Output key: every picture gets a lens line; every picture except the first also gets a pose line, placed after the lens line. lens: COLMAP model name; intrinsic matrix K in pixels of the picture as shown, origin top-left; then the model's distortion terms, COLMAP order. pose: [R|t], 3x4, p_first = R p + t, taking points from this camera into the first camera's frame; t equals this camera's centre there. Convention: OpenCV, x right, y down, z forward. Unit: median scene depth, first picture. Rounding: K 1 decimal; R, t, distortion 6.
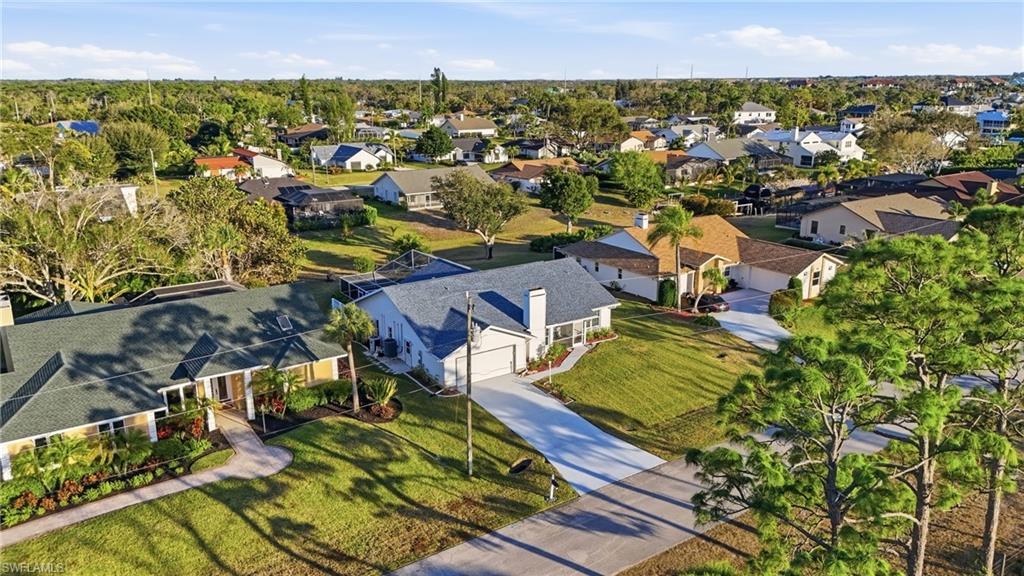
lens RADIAL K [[730.1, 0, 522.4], [0, 730.1, 285.8], [0, 0, 1]] dist [0.053341, 0.000140]
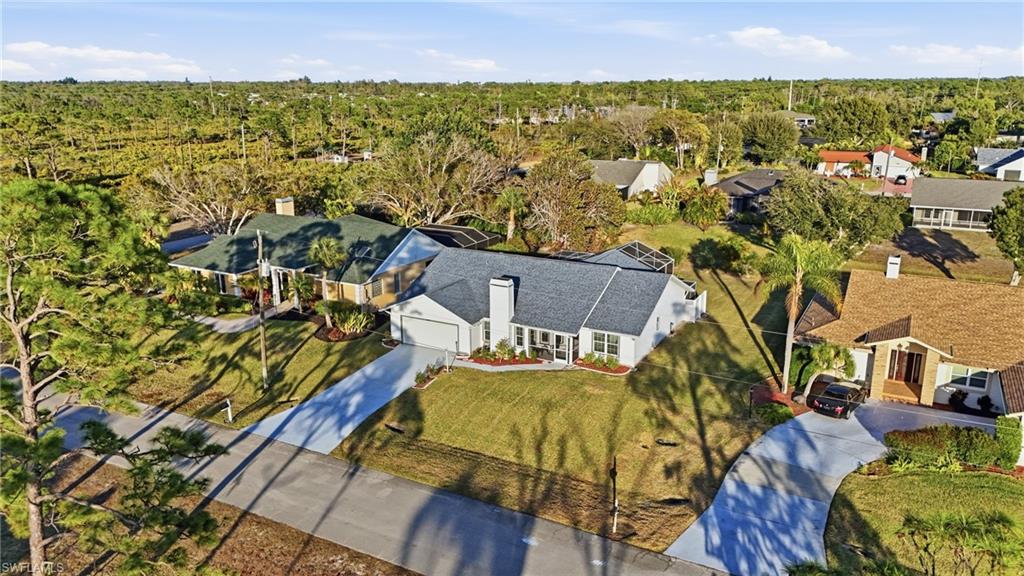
lens RADIAL K [[730.1, 0, 522.4], [0, 730.1, 285.8], [0, 0, 1]] dist [0.053341, 0.000140]
pose [[0.471858, 0.269138, -0.839592, 1.139842], [-0.210743, 0.959095, 0.189006, -0.247630], [0.856118, 0.087754, 0.509275, 0.679662]]
